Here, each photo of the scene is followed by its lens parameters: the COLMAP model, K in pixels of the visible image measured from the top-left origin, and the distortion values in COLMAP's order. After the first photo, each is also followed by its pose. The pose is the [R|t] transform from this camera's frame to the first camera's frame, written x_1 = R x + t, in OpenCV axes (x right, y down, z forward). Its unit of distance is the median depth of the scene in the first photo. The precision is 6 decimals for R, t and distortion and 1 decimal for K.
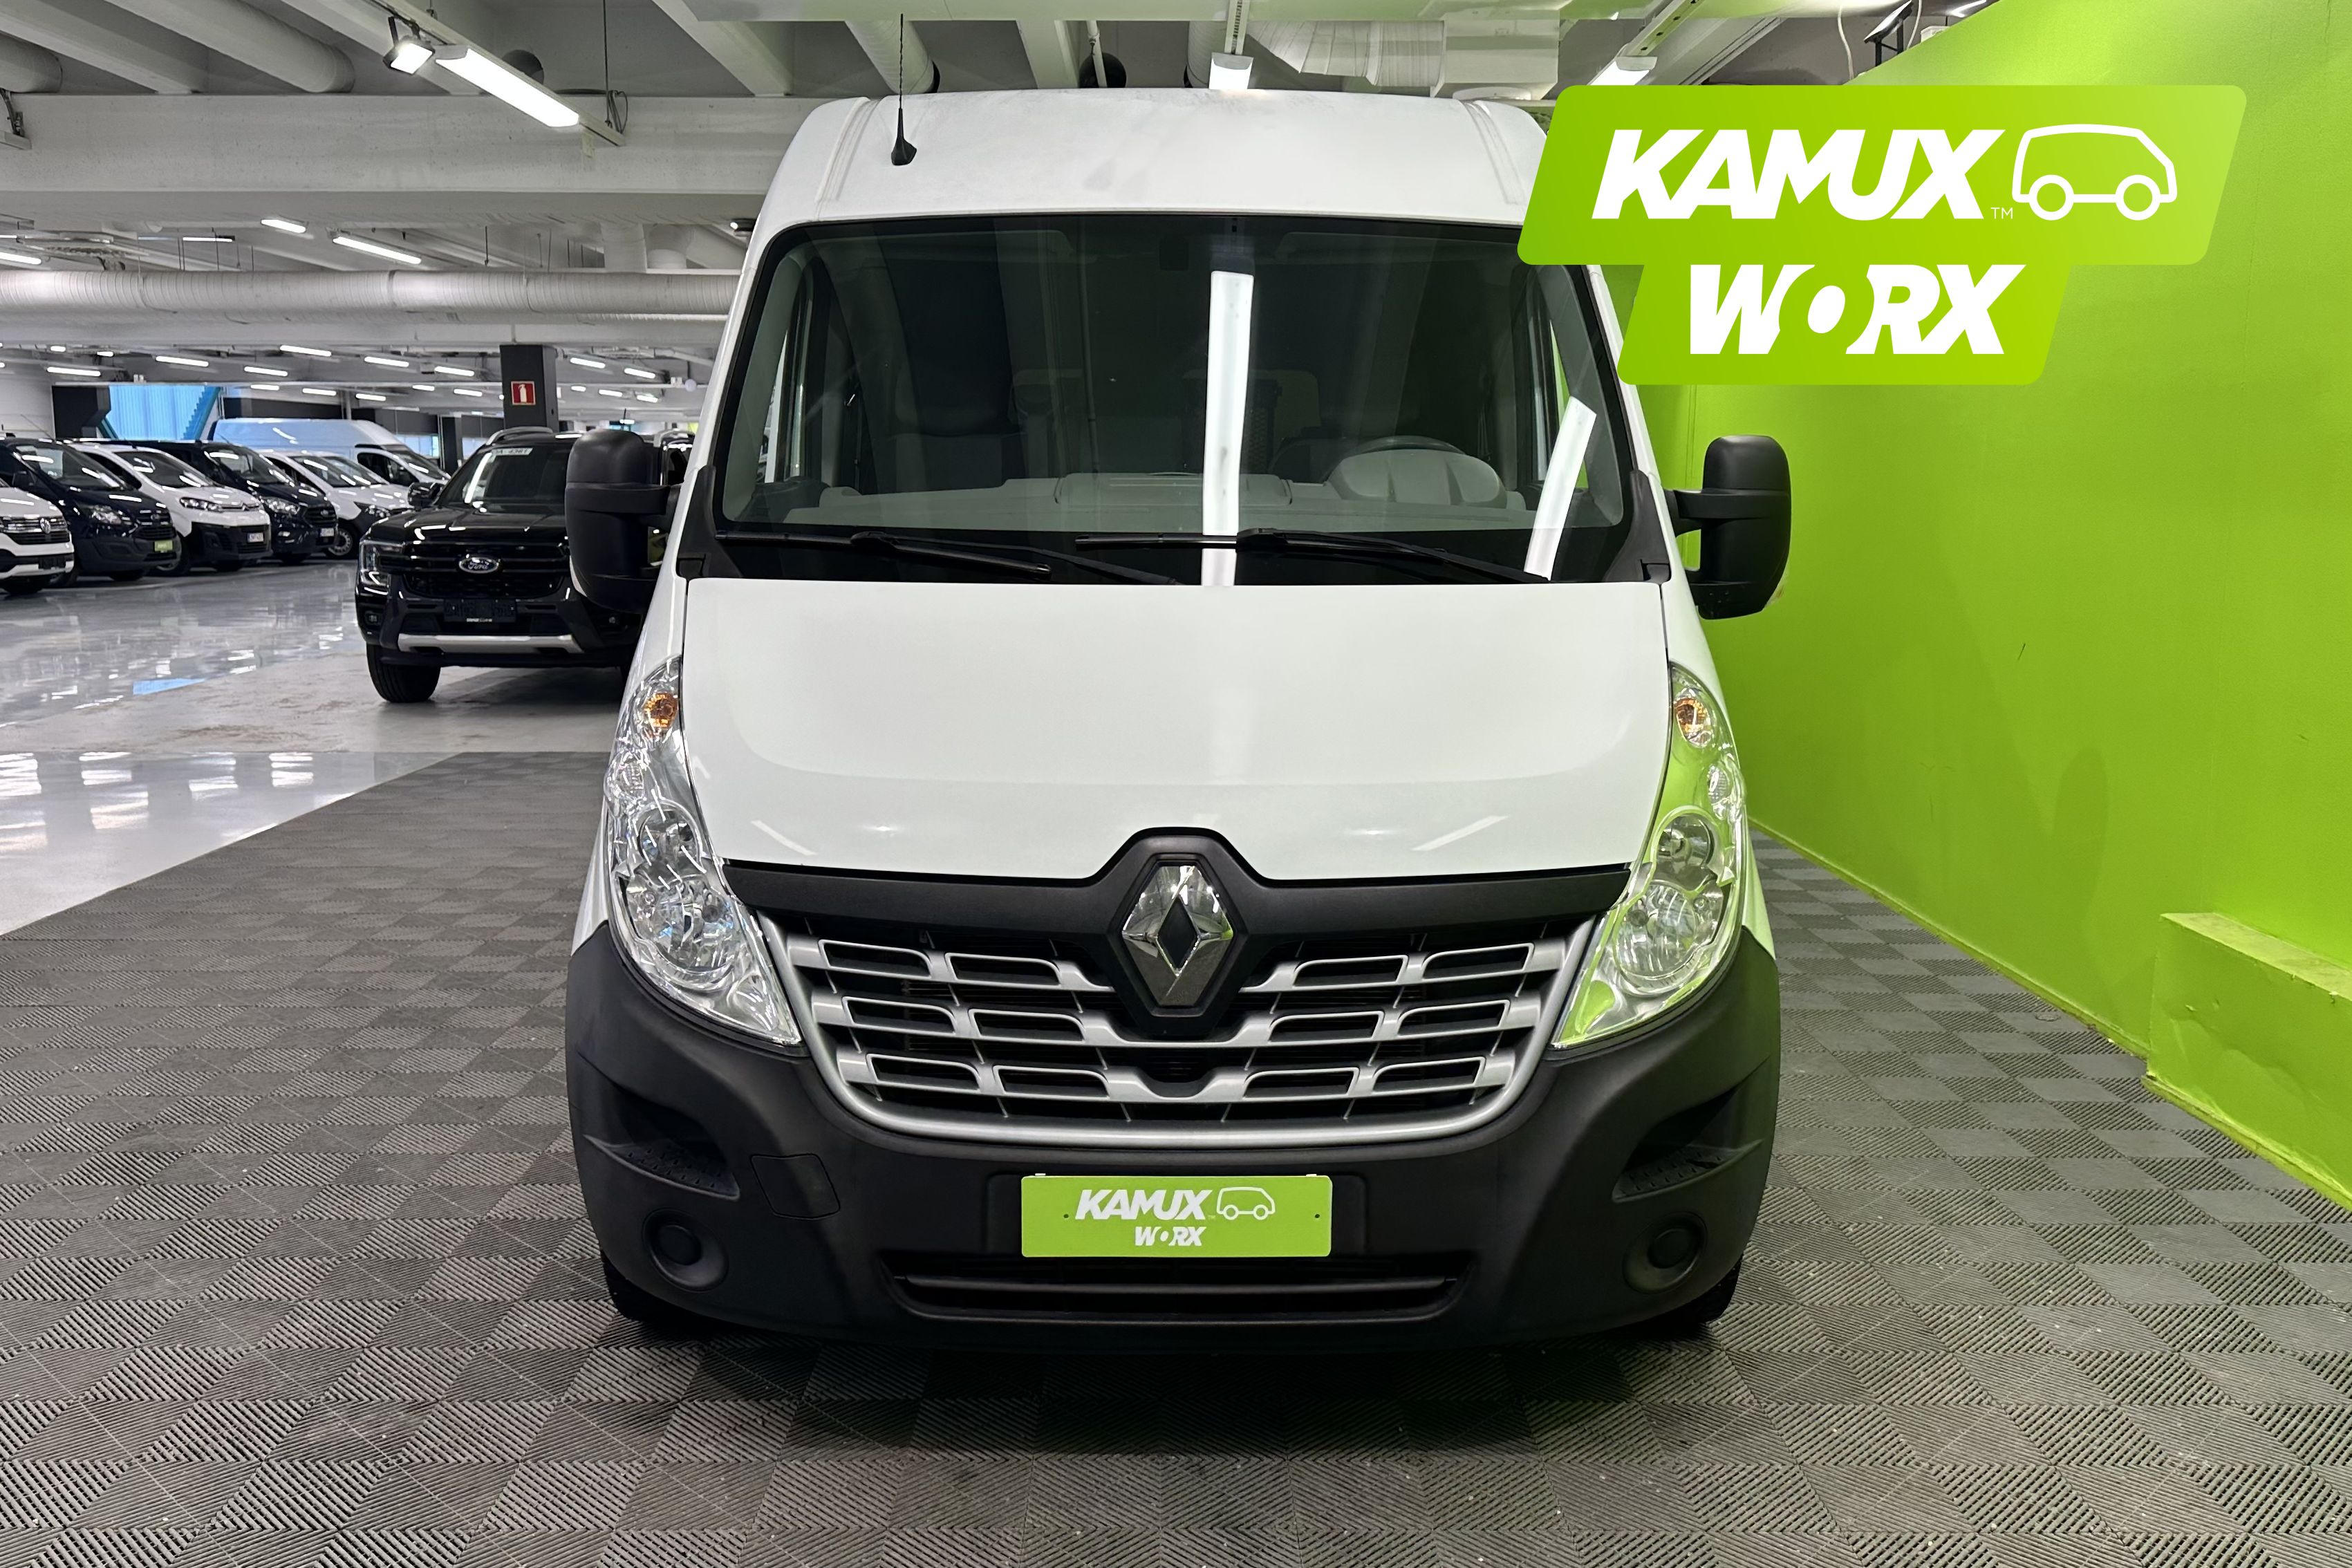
lens RADIAL K [[1932.5, 0, 1188.6], [0, 1932.5, 790.2], [0, 0, 1]] dist [0.097599, -0.157813]
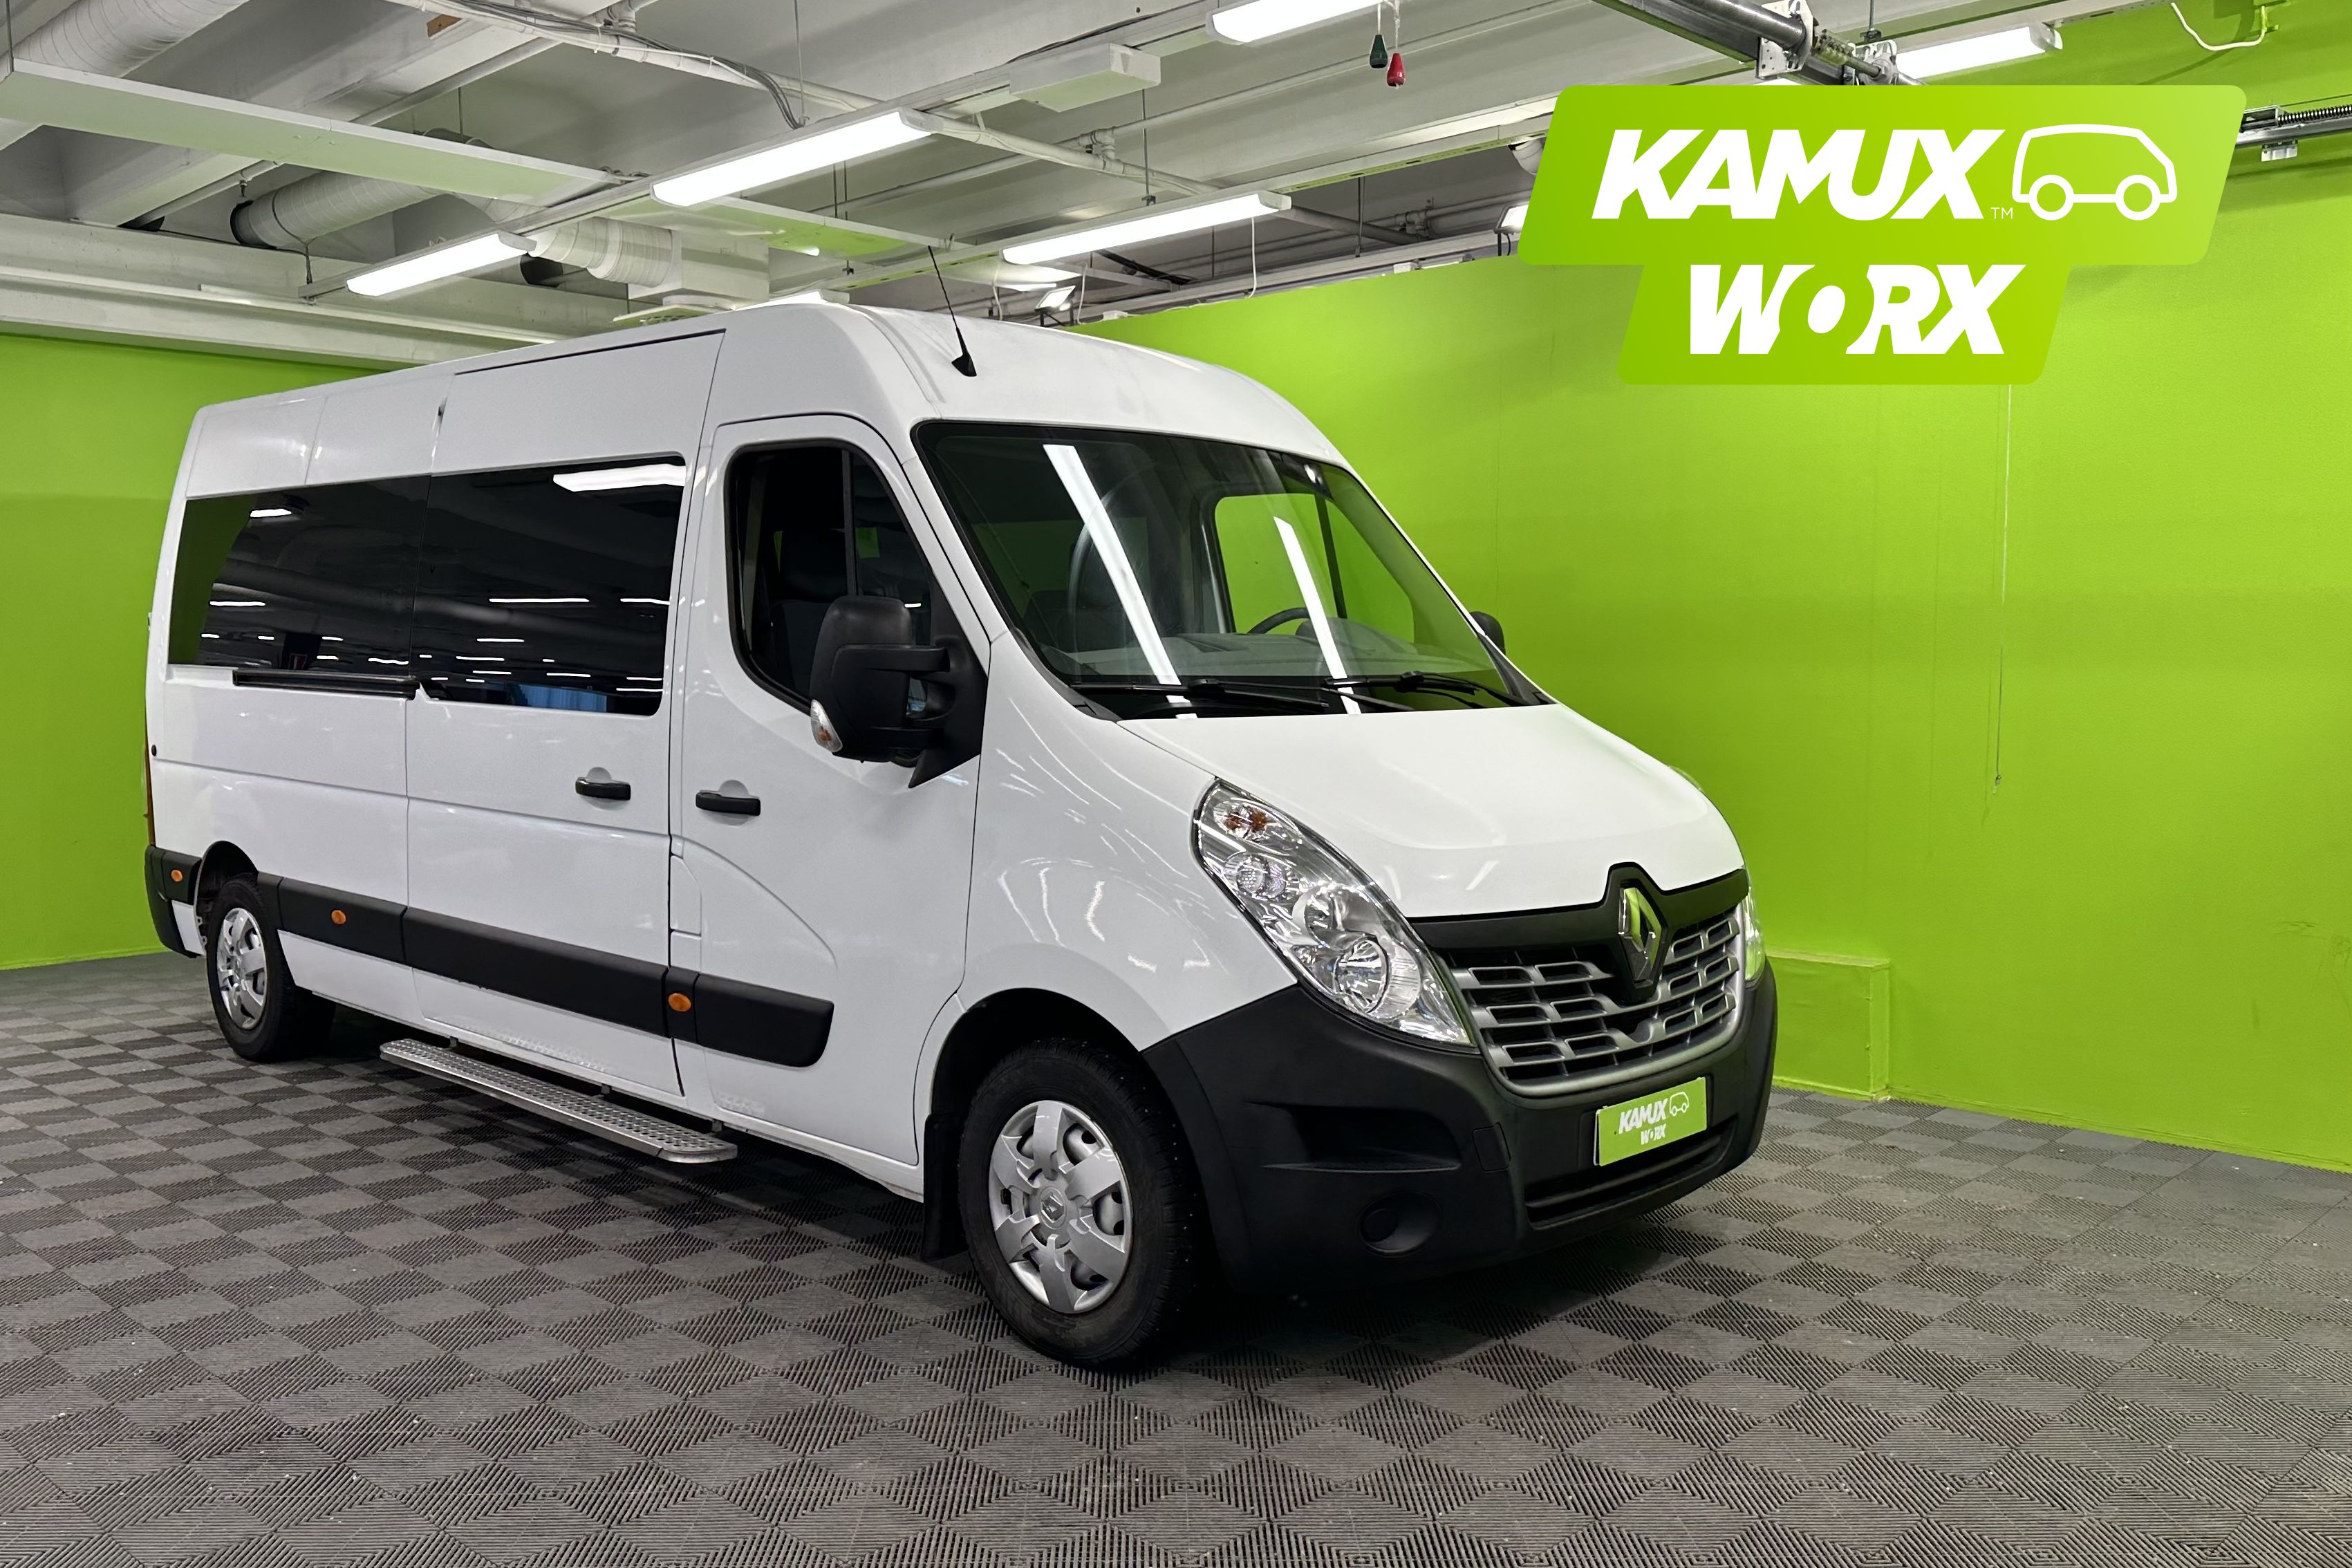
lens RADIAL K [[1932.5, 0, 1188.6], [0, 1932.5, 790.2], [0, 0, 1]] dist [0.097599, -0.157813]
pose [[0.705301, -0.058676, 0.706476, -1.299972], [0.119101, 0.992211, -0.036496, -0.021395], [-0.698832, 0.109883, 0.706796, 0.159422]]
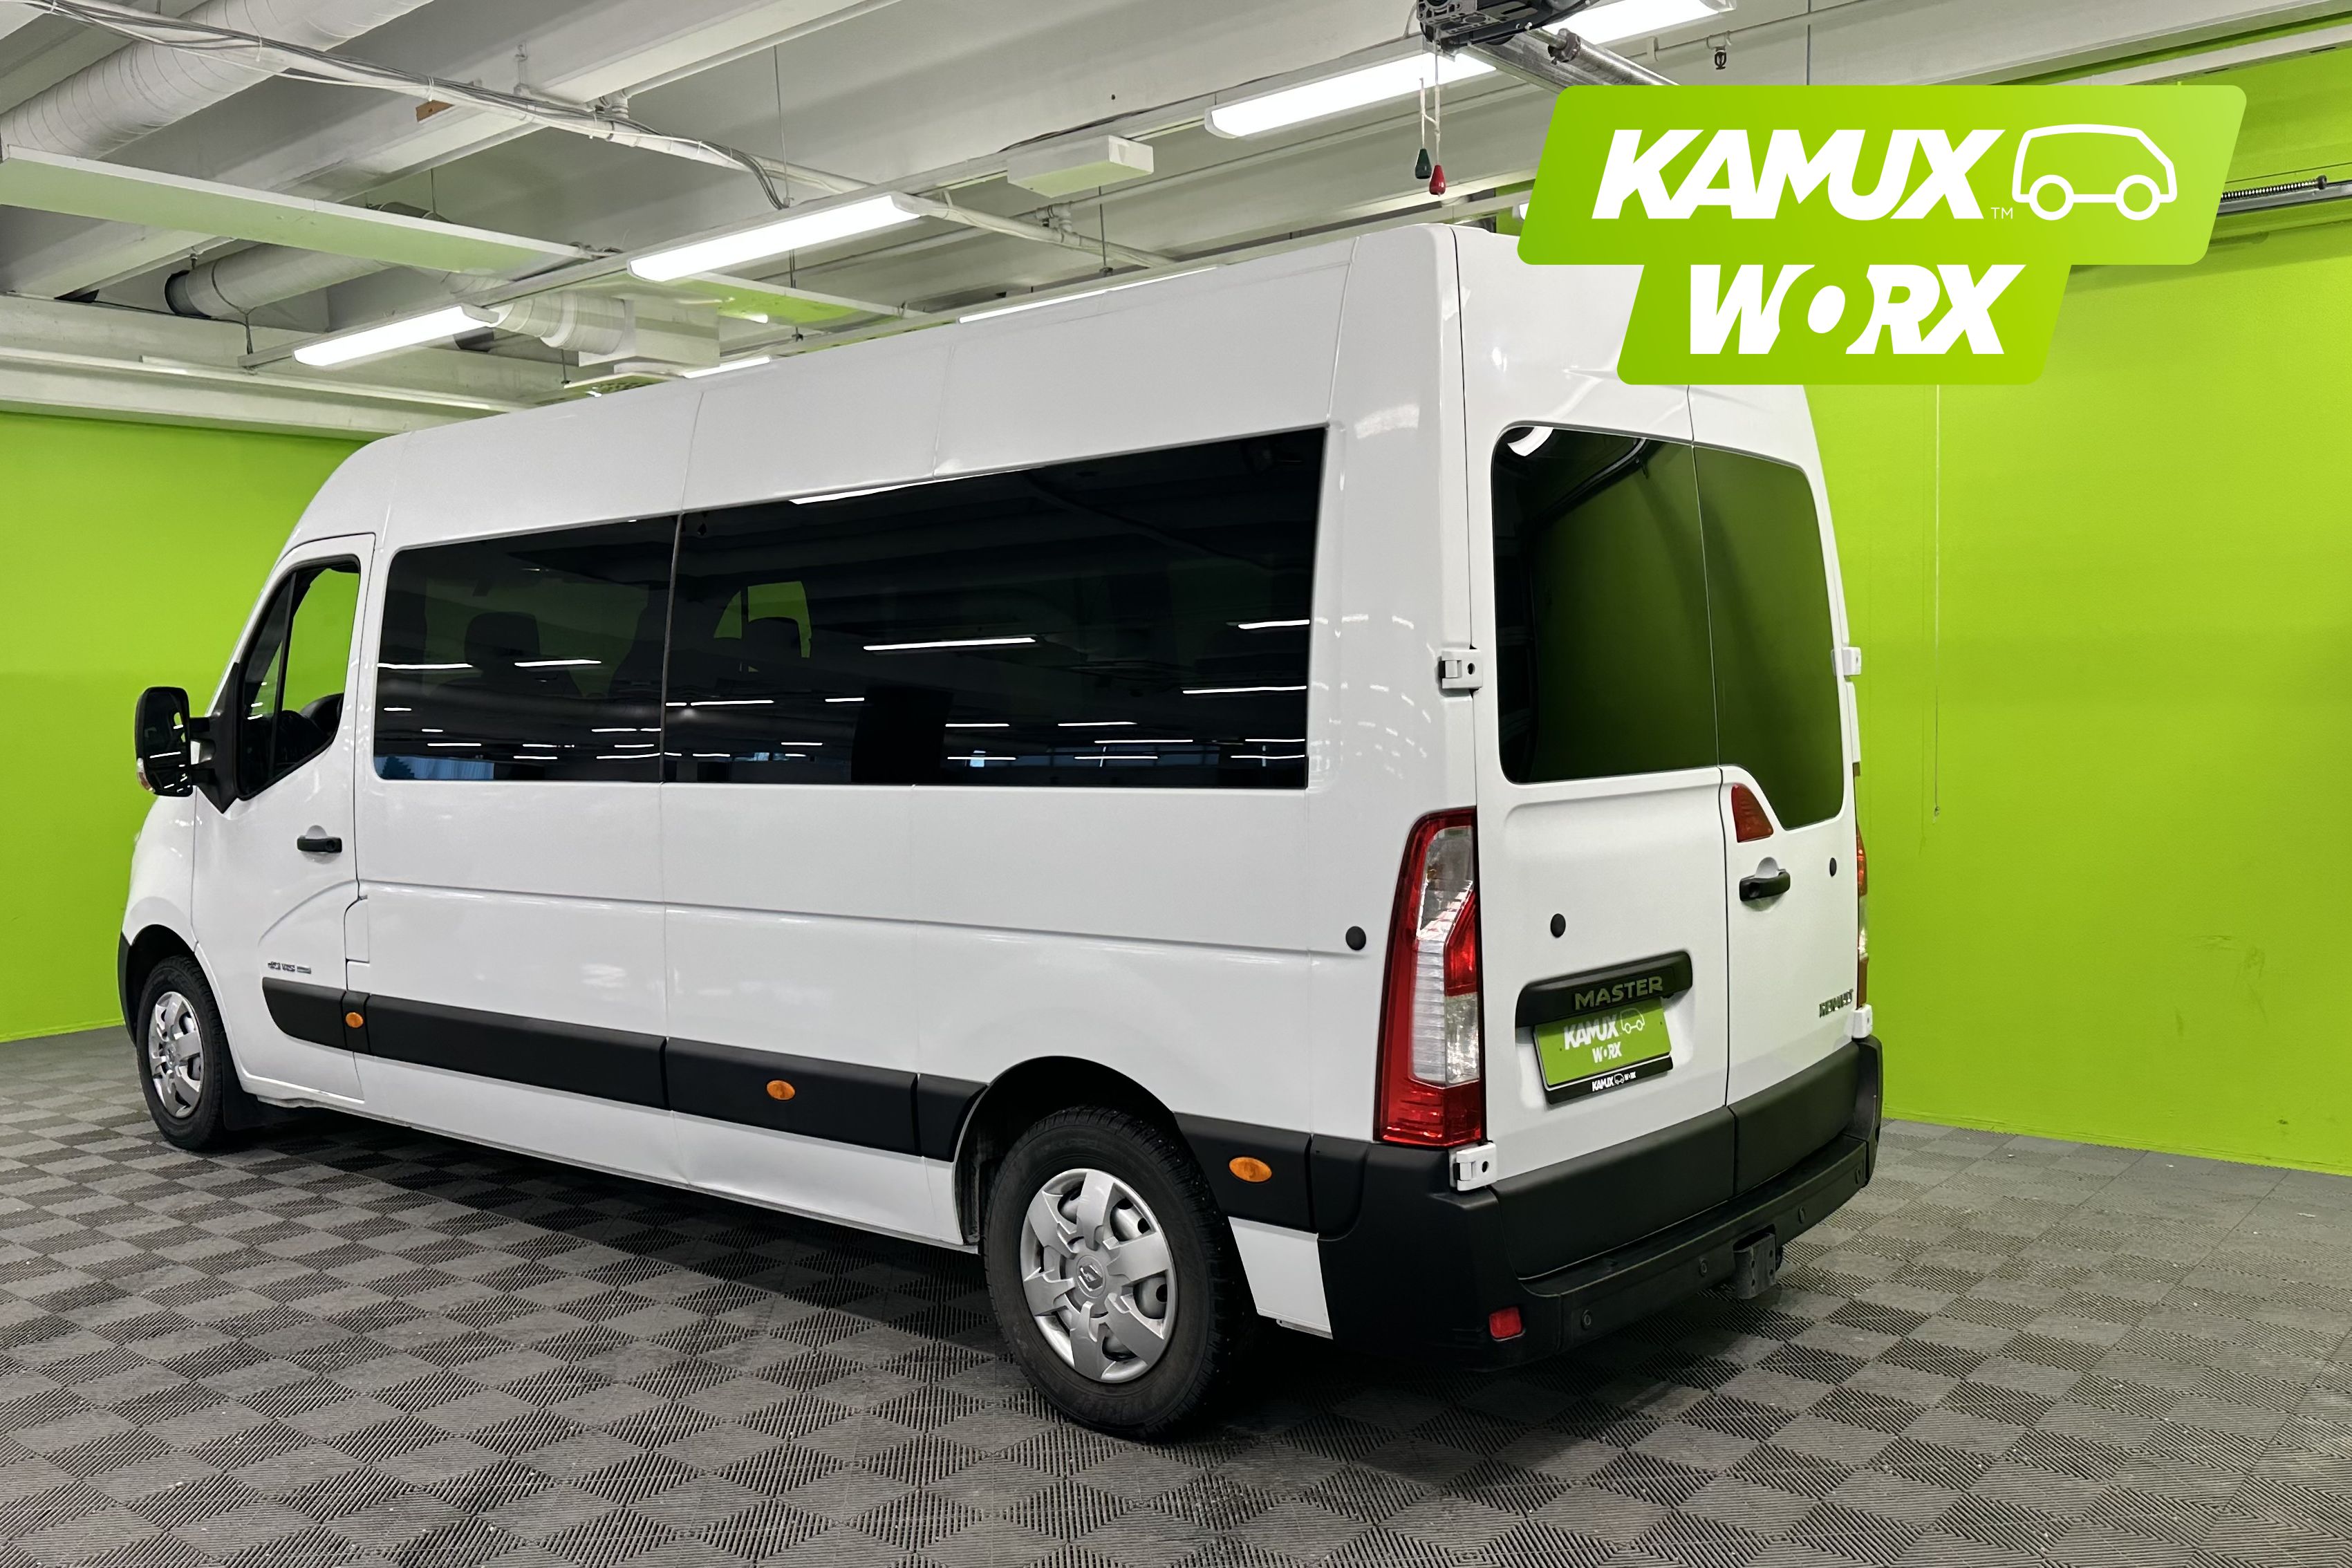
lens RADIAL K [[1932.5, 0, 1188.6], [0, 1932.5, 790.2], [0, 0, 1]] dist [0.097599, -0.157813]
pose [[0.652868, -0.060772, 0.755030, -1.469393], [0.146349, 0.988115, -0.047014, -0.050724], [-0.743199, 0.141192, 0.654003, 0.201683]]
